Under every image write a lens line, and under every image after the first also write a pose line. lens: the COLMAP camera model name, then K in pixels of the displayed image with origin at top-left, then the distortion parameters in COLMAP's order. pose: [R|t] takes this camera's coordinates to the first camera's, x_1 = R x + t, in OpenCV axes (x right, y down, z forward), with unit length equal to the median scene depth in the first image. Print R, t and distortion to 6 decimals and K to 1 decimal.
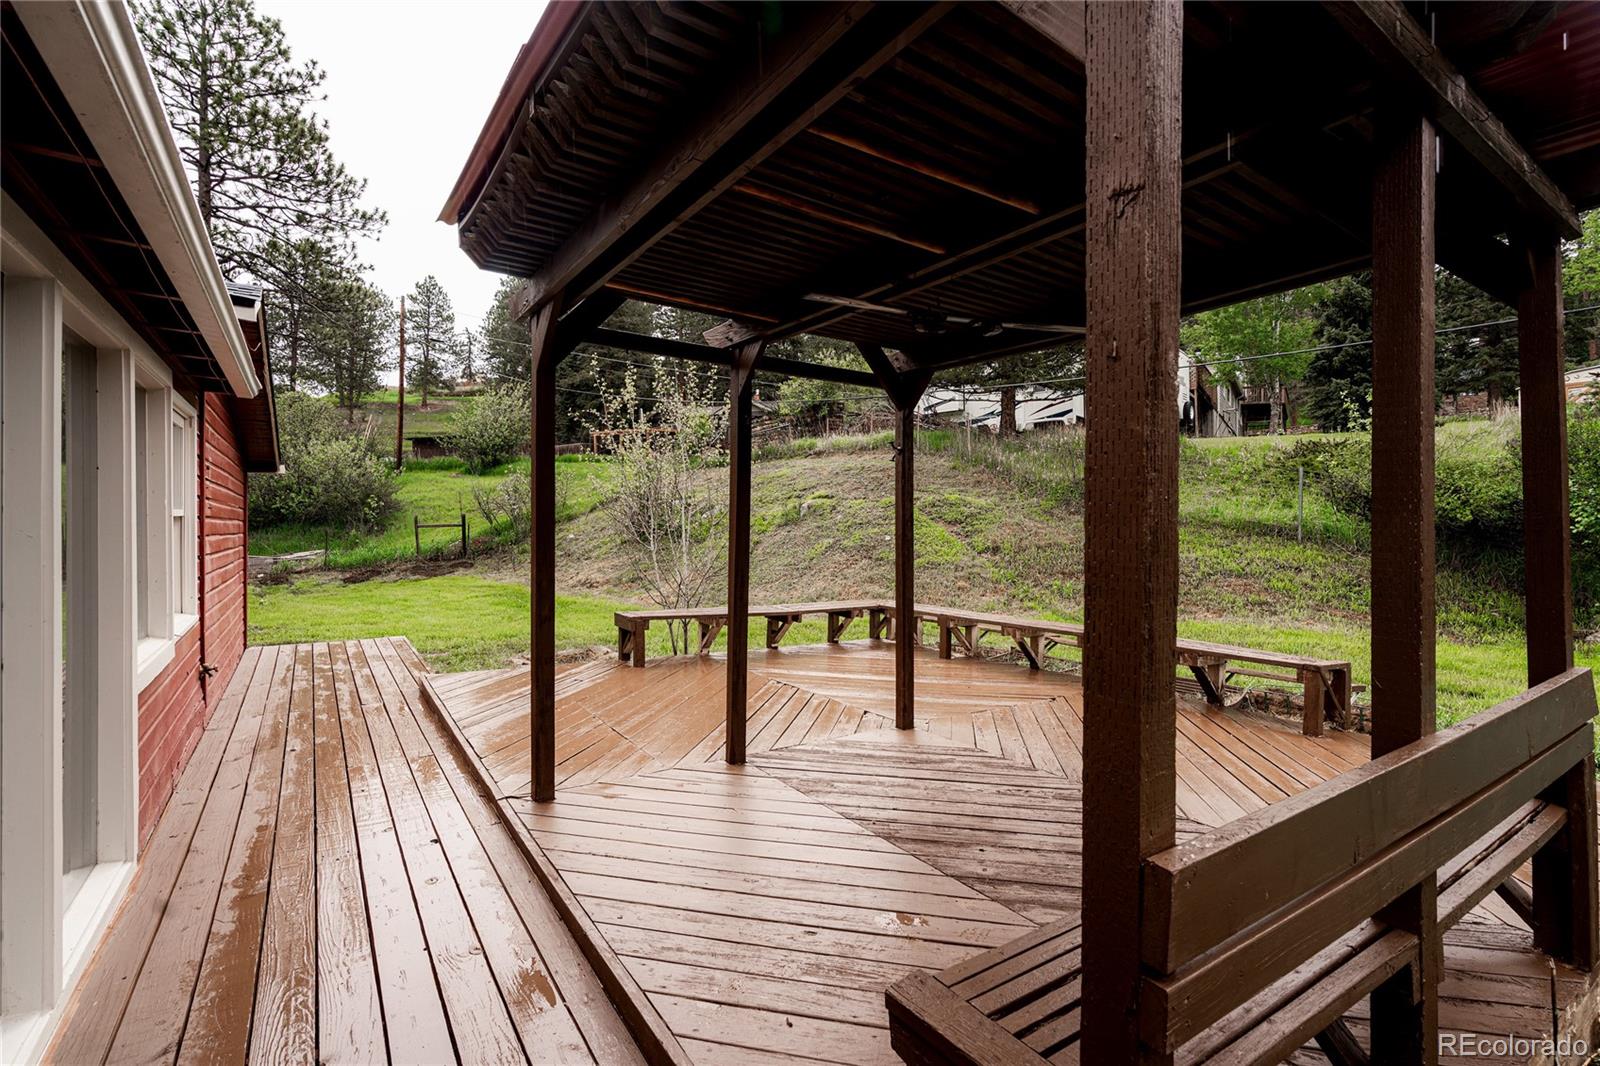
lens RADIAL K [[722.6, 0, 800.0], [0, 722.6, 533.0], [0, 0, 1]] dist [0.001786, 0.000305]
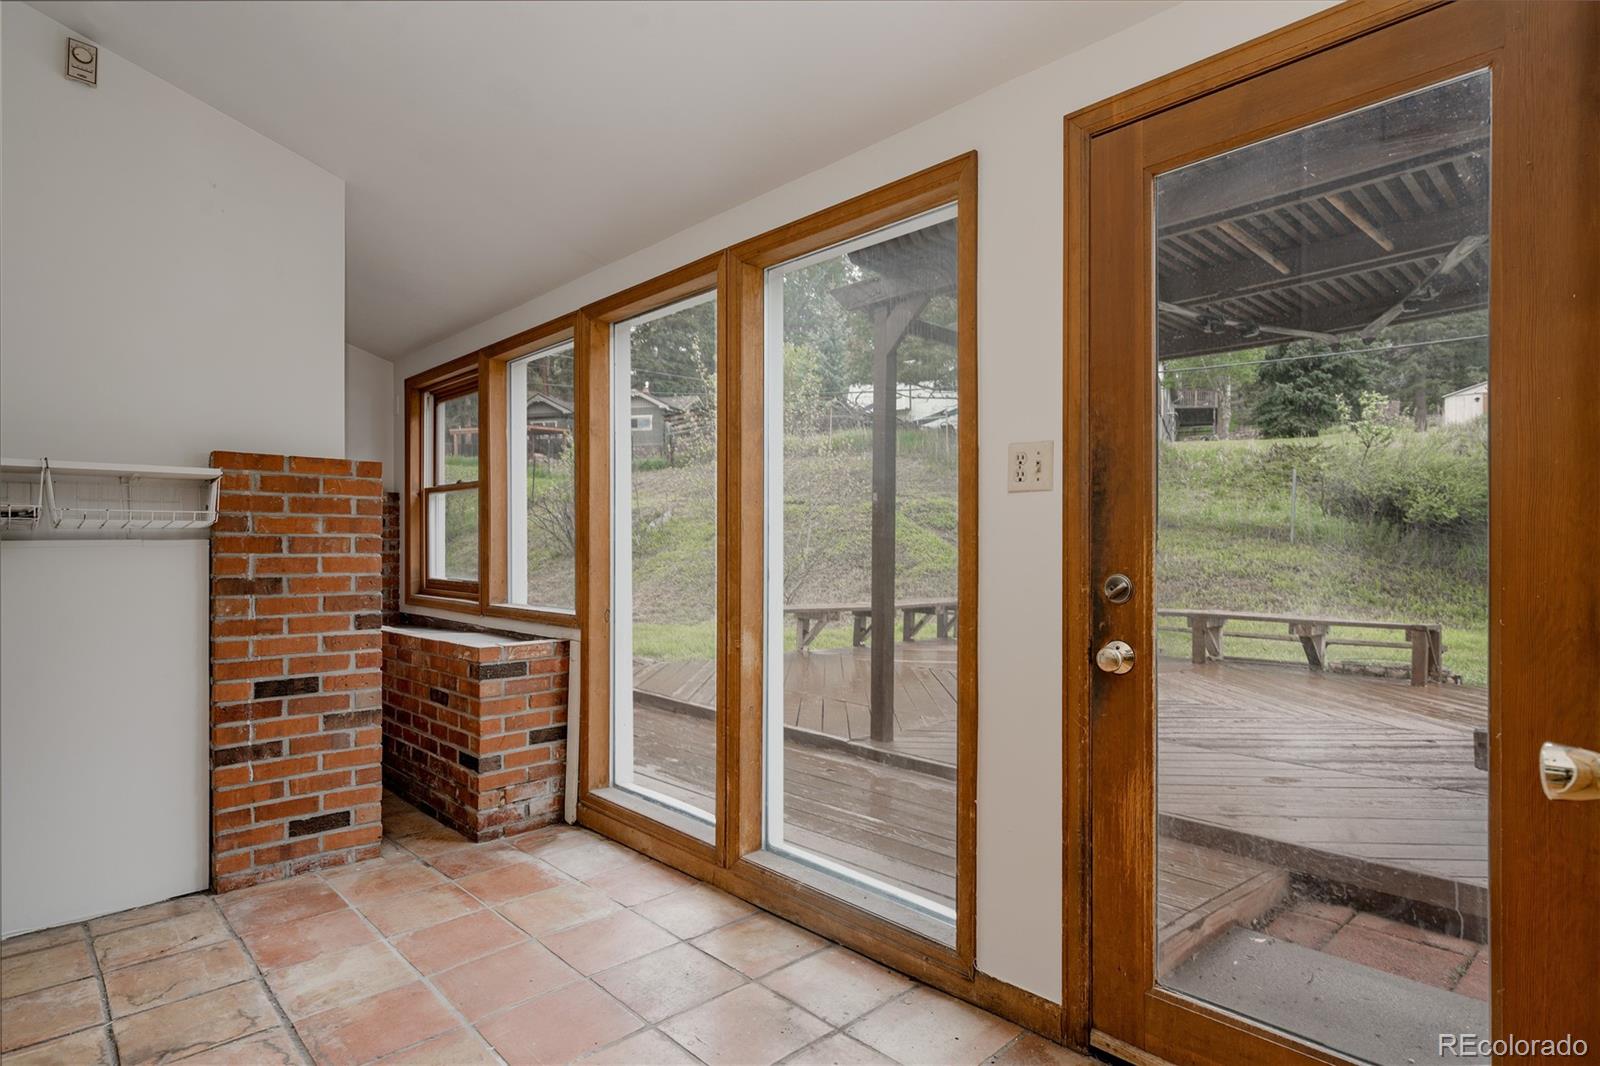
lens RADIAL K [[853.6, 0, 800.7], [0, 853.6, 568.5], [0, 0, 1]] dist [0.002598, 0.000405]
pose [[0.987550, -0.013131, 0.156754, -0.164647], [0.010565, 0.999796, 0.017190, 0.018785], [-0.156948, -0.015320, 0.987488, -0.068426]]
